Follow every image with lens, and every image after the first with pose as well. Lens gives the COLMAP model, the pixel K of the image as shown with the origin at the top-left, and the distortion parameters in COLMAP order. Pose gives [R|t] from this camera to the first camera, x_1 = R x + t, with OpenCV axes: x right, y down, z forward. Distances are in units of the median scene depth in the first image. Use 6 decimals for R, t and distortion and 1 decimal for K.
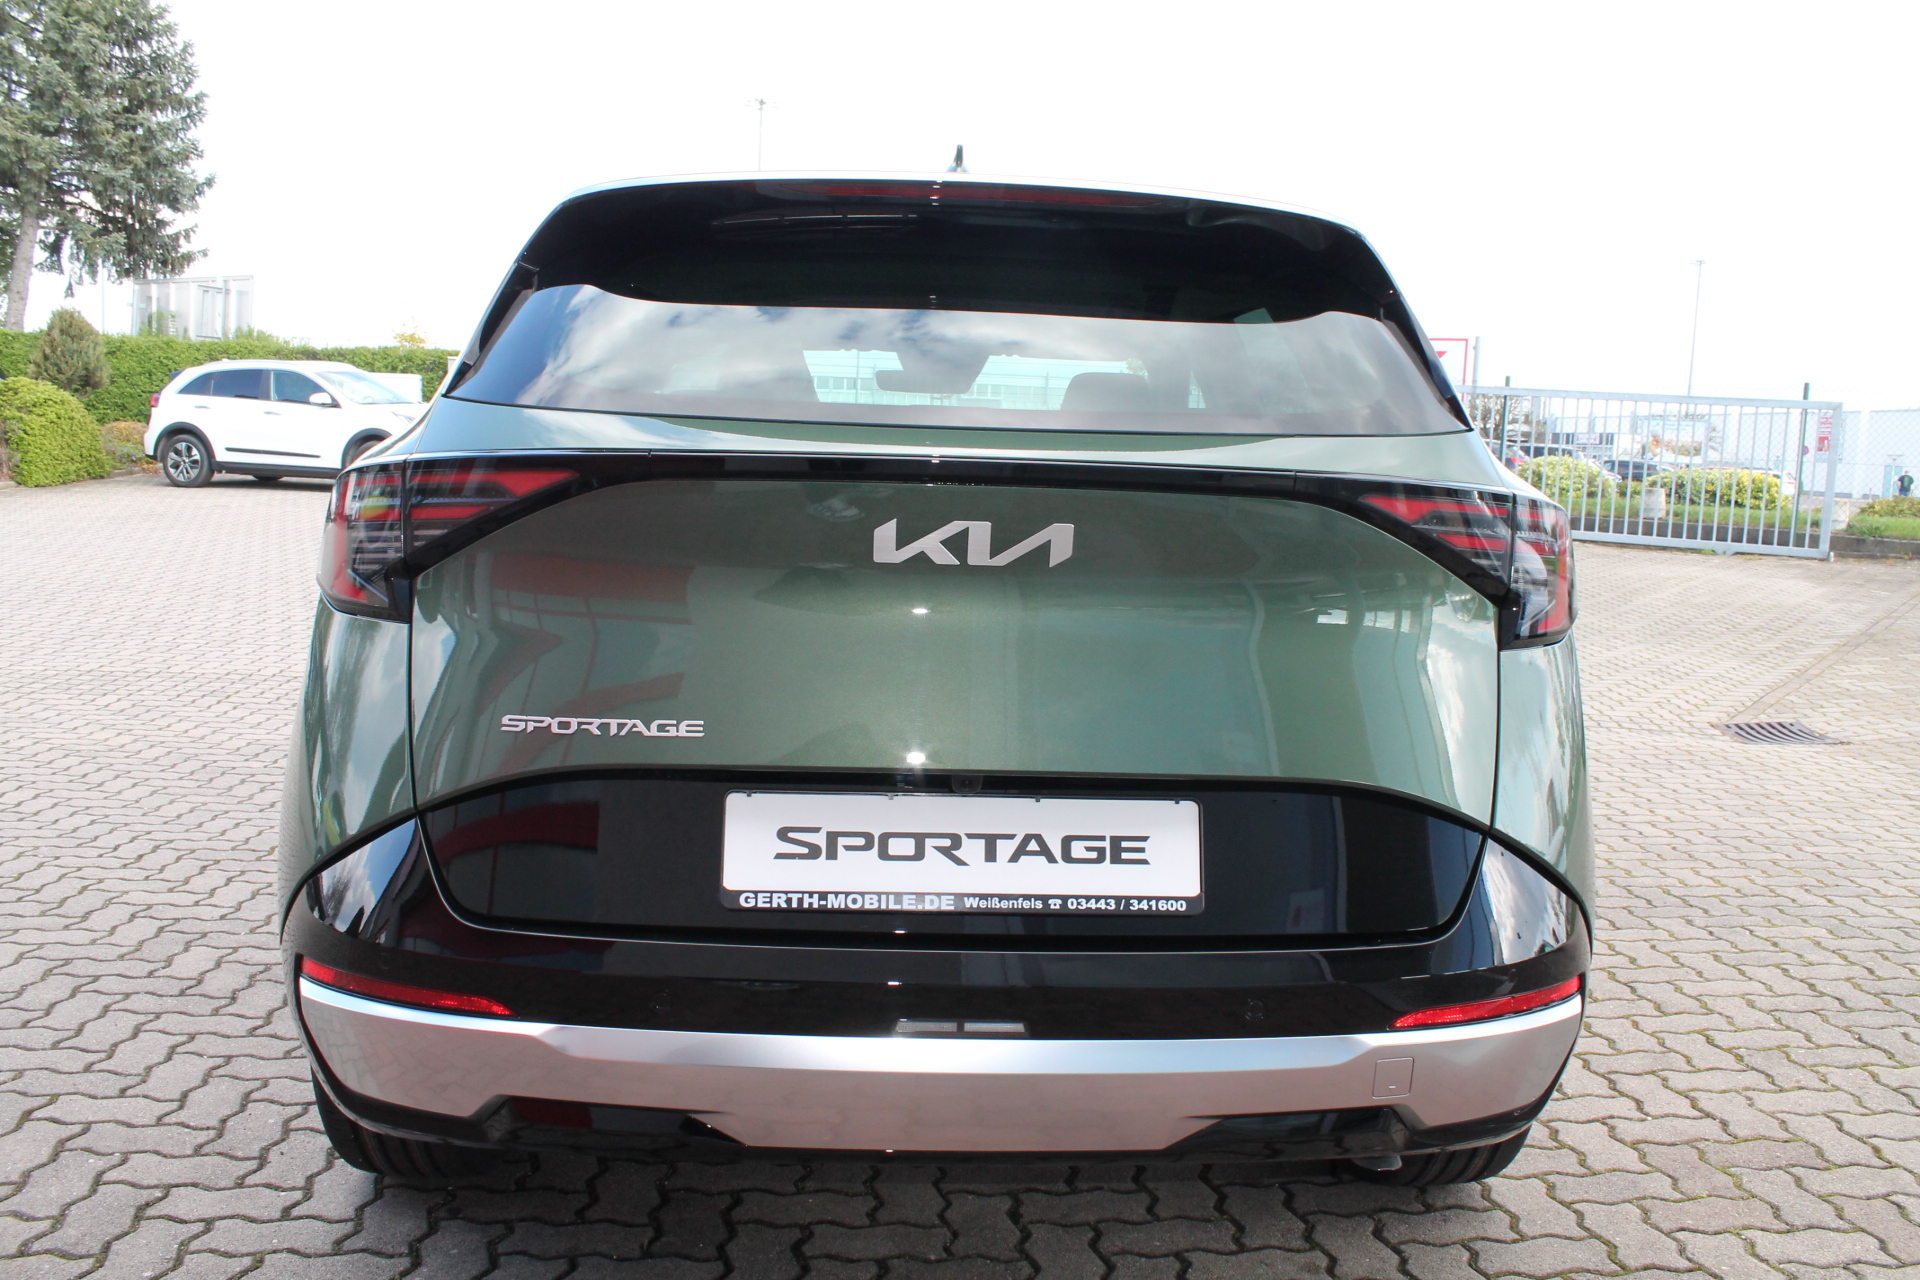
lens RADIAL K [[1688.9, 0, 1012.3], [0, 1688.9, 637.9], [0, 0, 1]] dist [-0.191955, 0.175138]
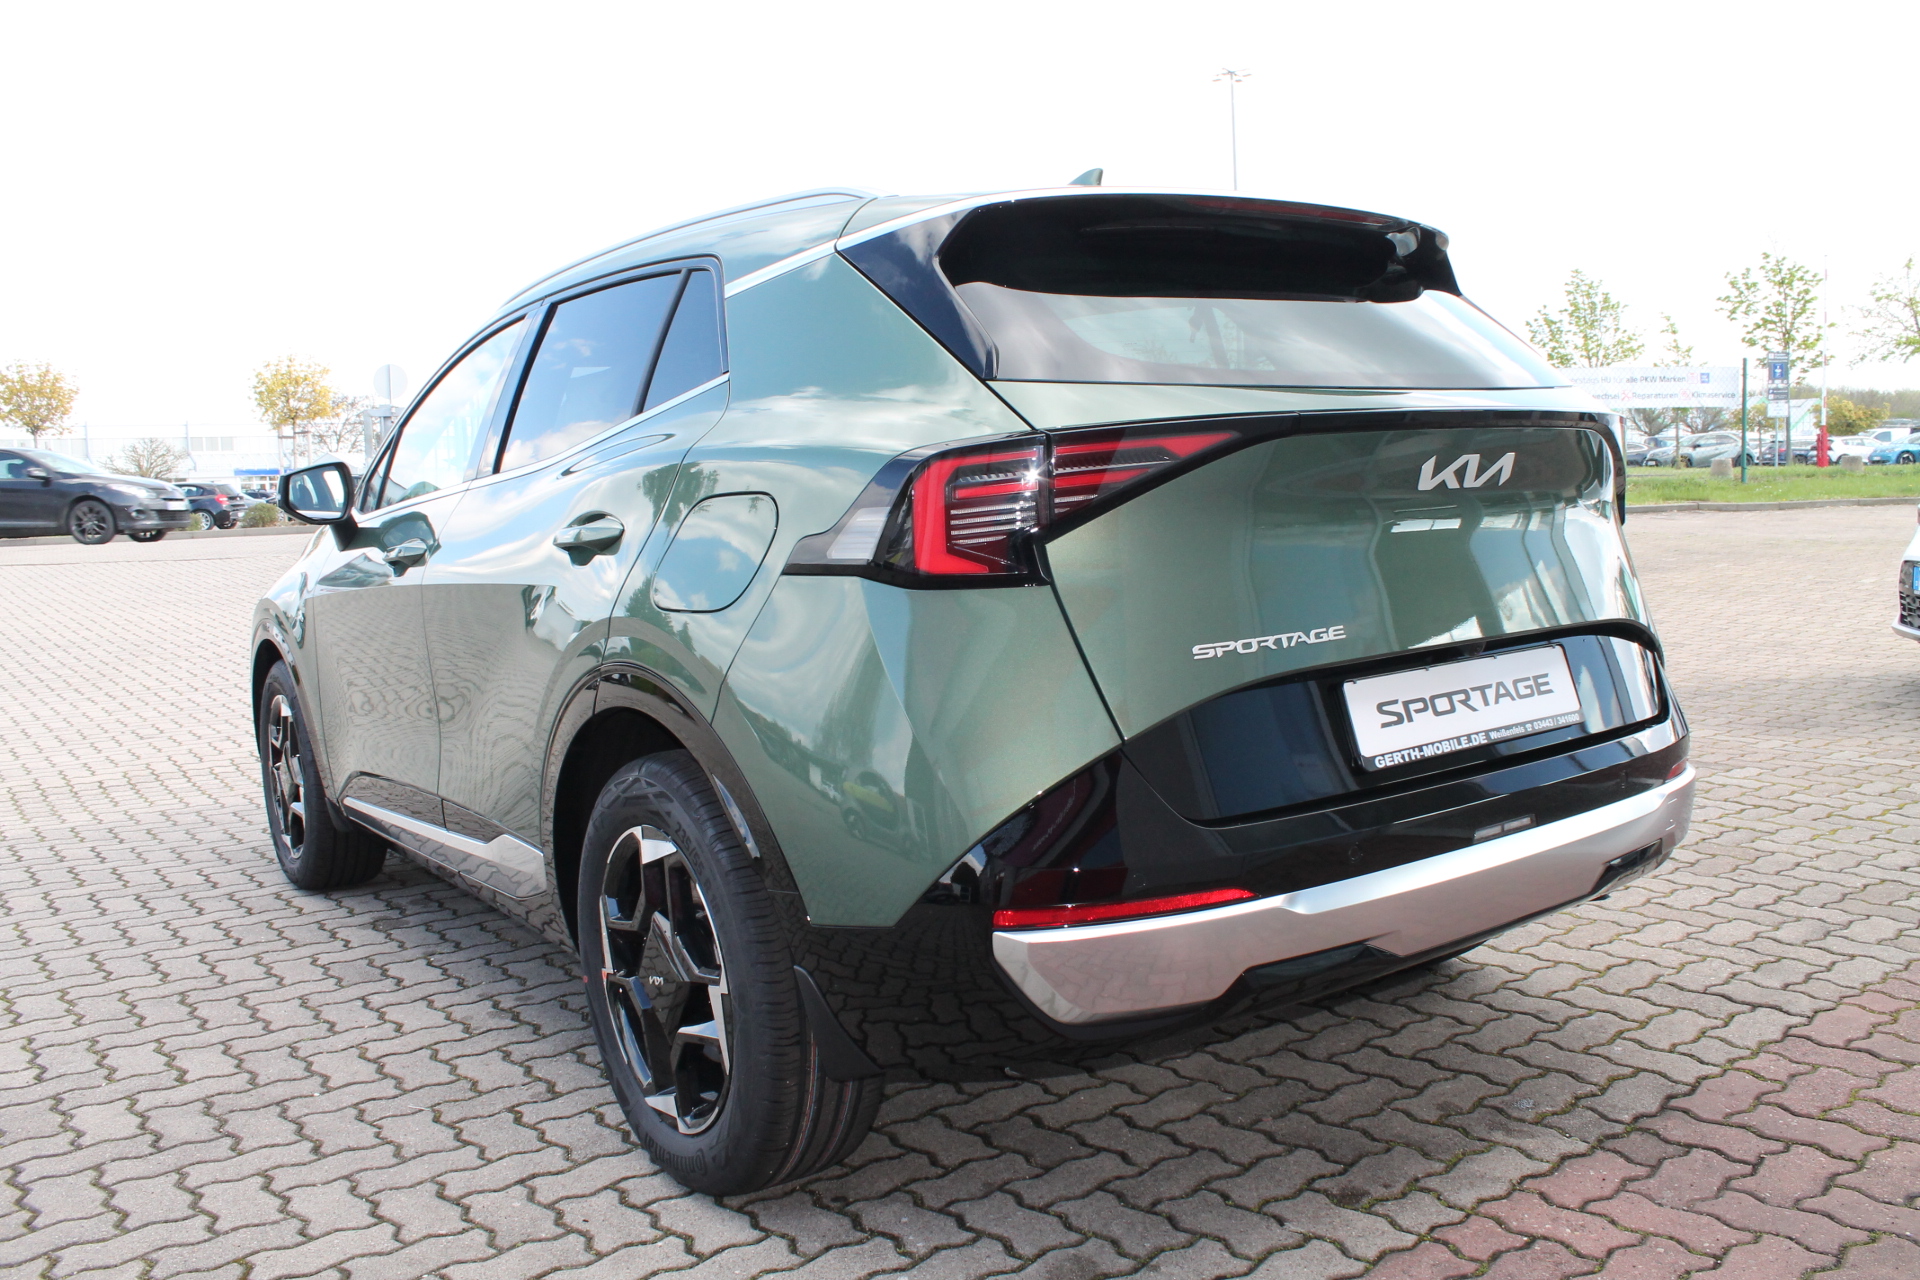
lens RADIAL K [[1688.9, 0, 1012.3], [0, 1688.9, 637.9], [0, 0, 1]] dist [-0.191955, 0.175138]
pose [[0.824079, -0.124596, 0.552603, -1.062908], [0.134237, 0.990678, 0.023187, -0.003513], [-0.550340, 0.055072, 0.833122, 0.090588]]
